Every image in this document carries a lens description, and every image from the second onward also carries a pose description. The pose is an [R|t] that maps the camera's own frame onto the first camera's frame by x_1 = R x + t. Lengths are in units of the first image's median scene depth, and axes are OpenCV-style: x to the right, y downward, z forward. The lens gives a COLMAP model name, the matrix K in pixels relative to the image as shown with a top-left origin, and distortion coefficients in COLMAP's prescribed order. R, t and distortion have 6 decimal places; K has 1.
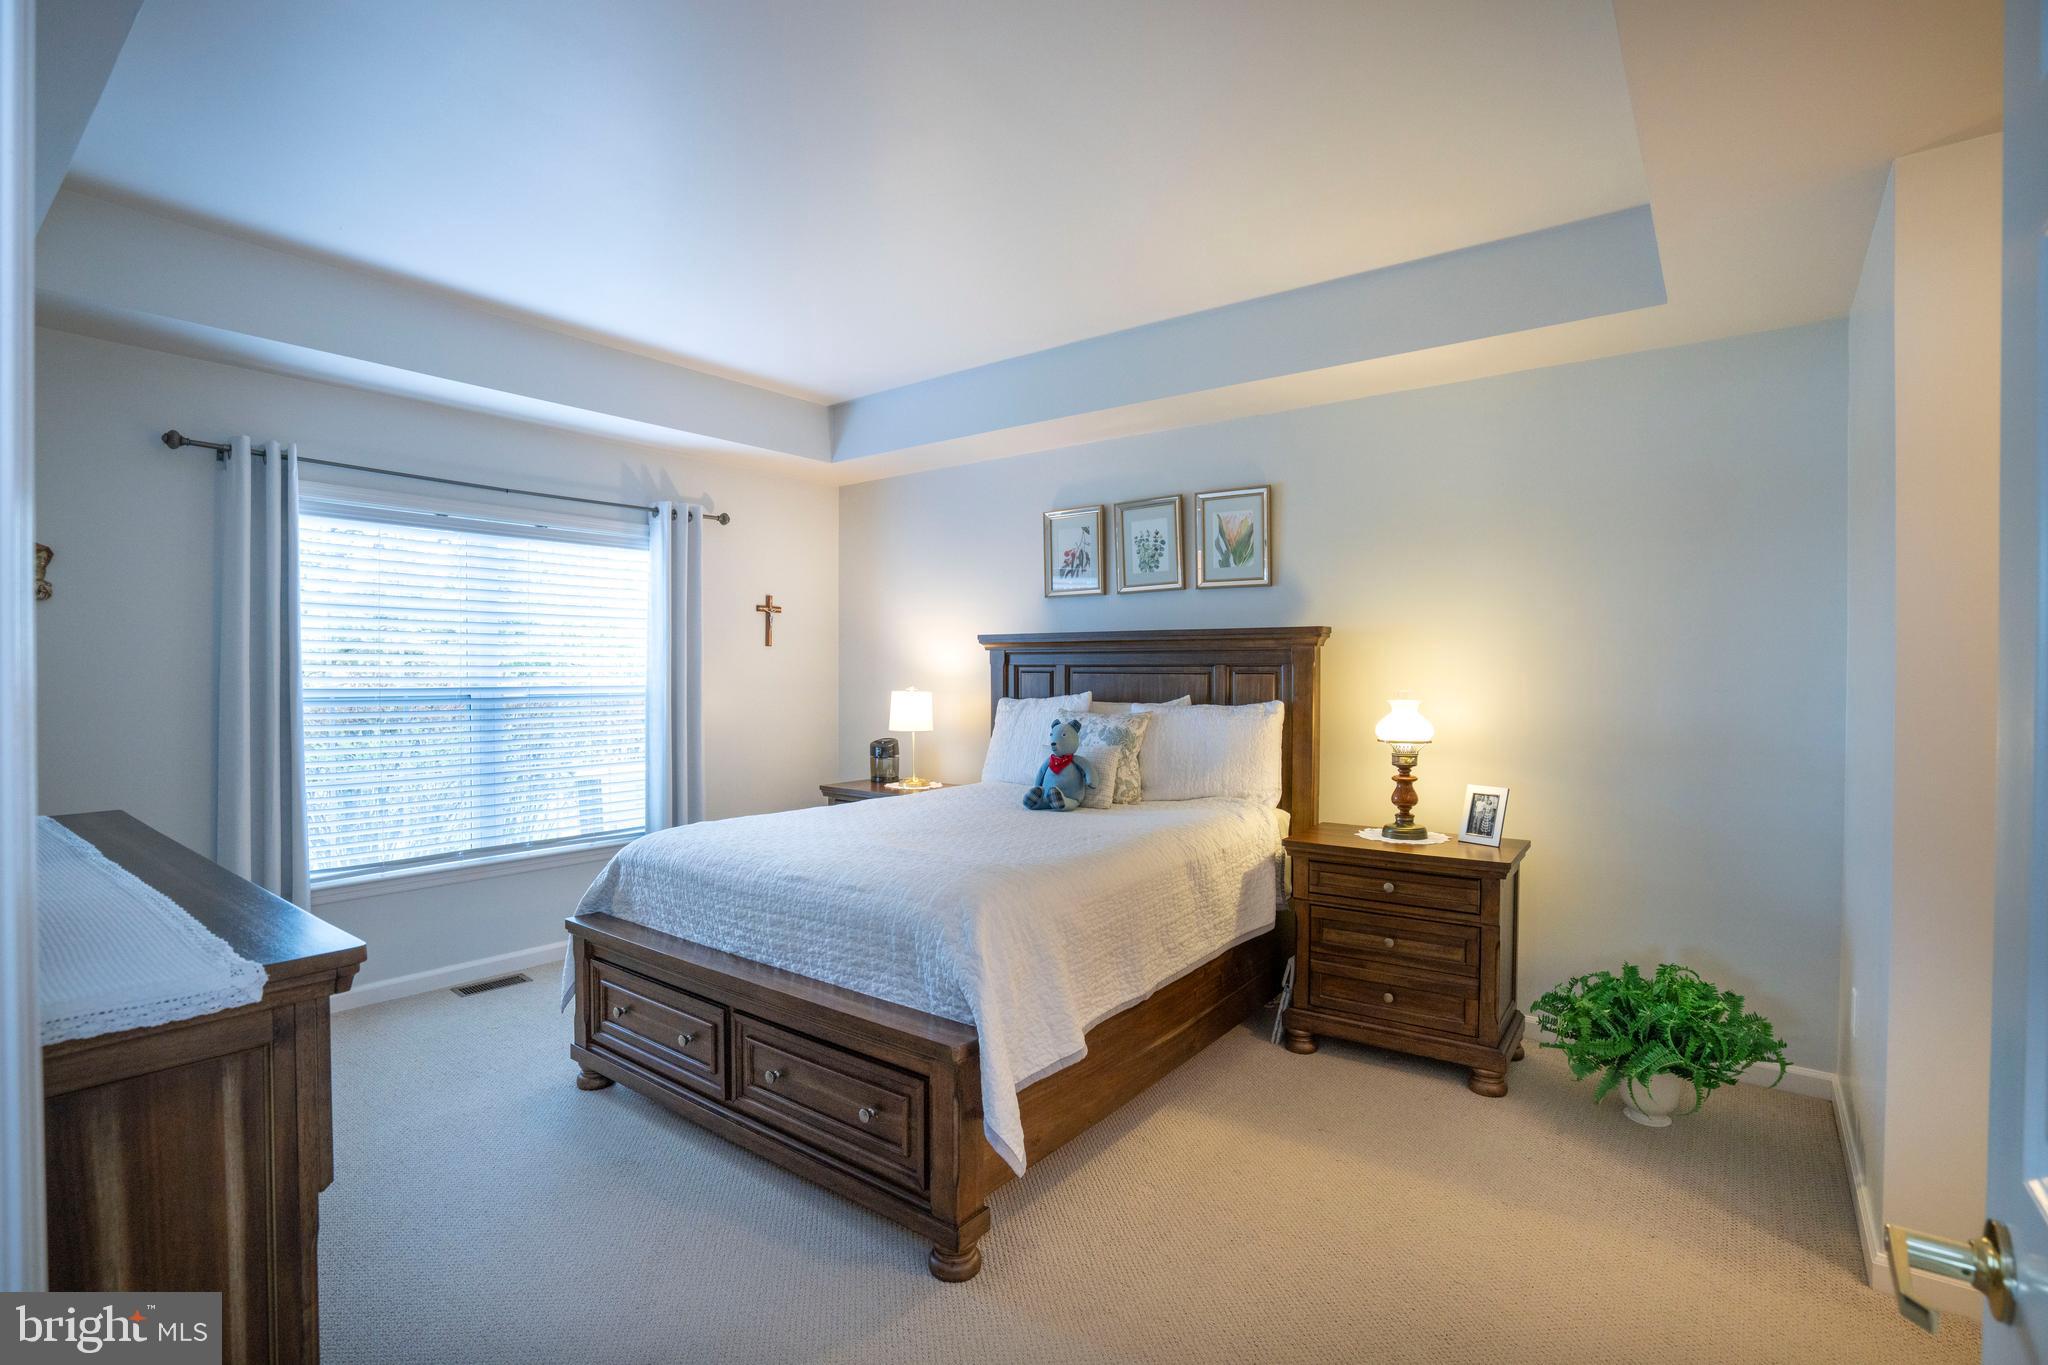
lens RADIAL K [[947.7, 0, 1020.3], [0, 947.7, 673.4], [0, 0, 1]] dist [-0.058800, 0.022211]
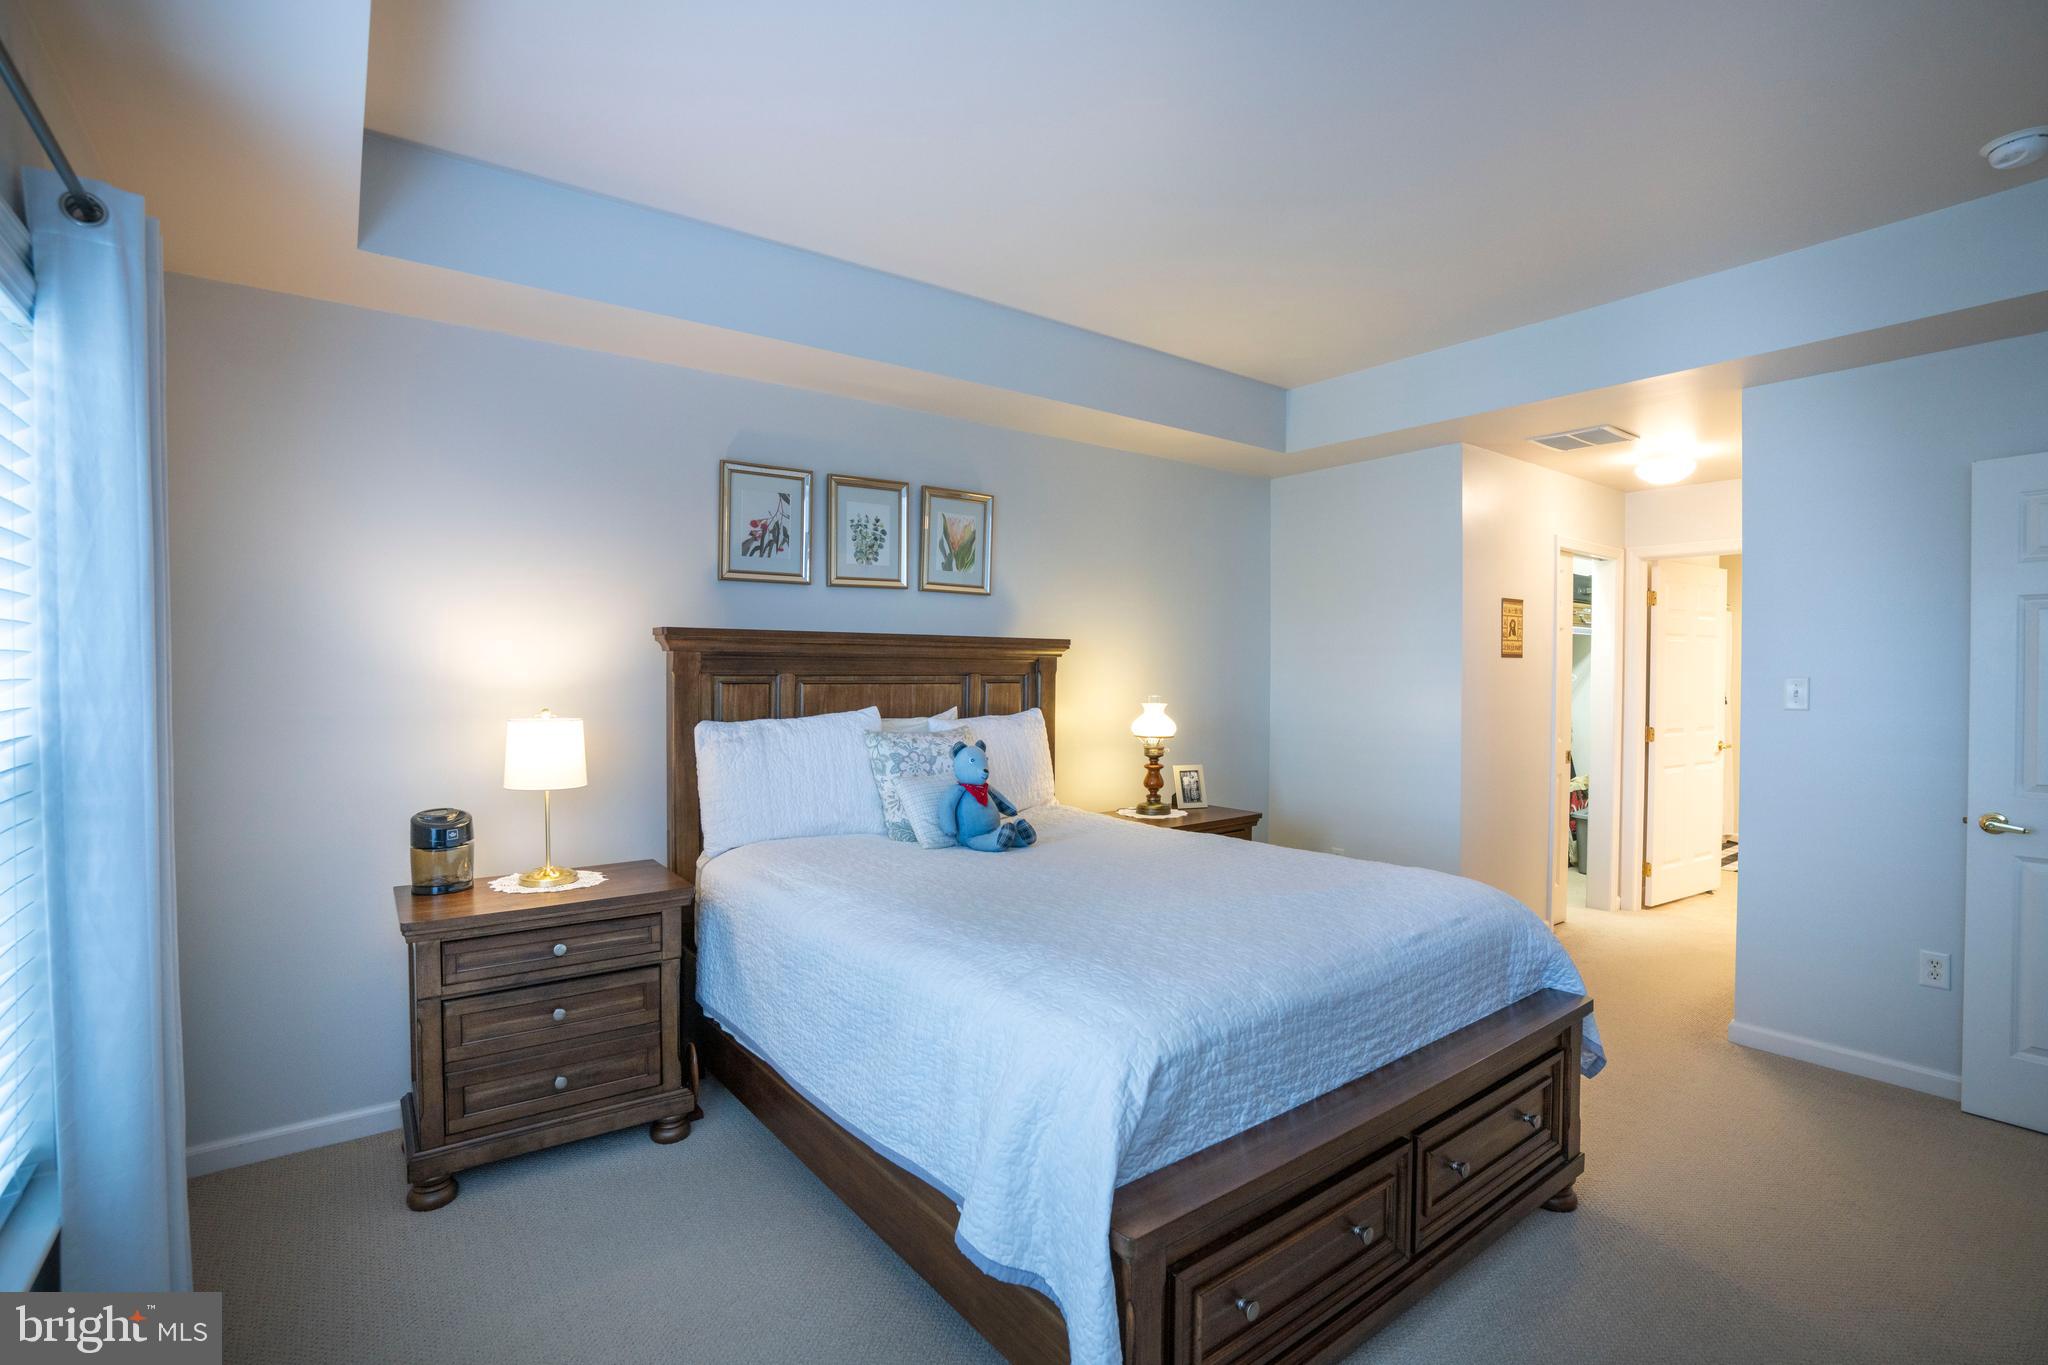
lens RADIAL K [[947.7, 0, 1020.0], [0, 947.7, 684.4], [0, 0, 1]] dist [-0.058800, 0.022211]
pose [[0.273910, -0.013060, 0.961667, -0.690108], [0.001752, 0.999913, 0.013080, -0.010884], [-0.961754, -0.001898, 0.273909, 0.680933]]
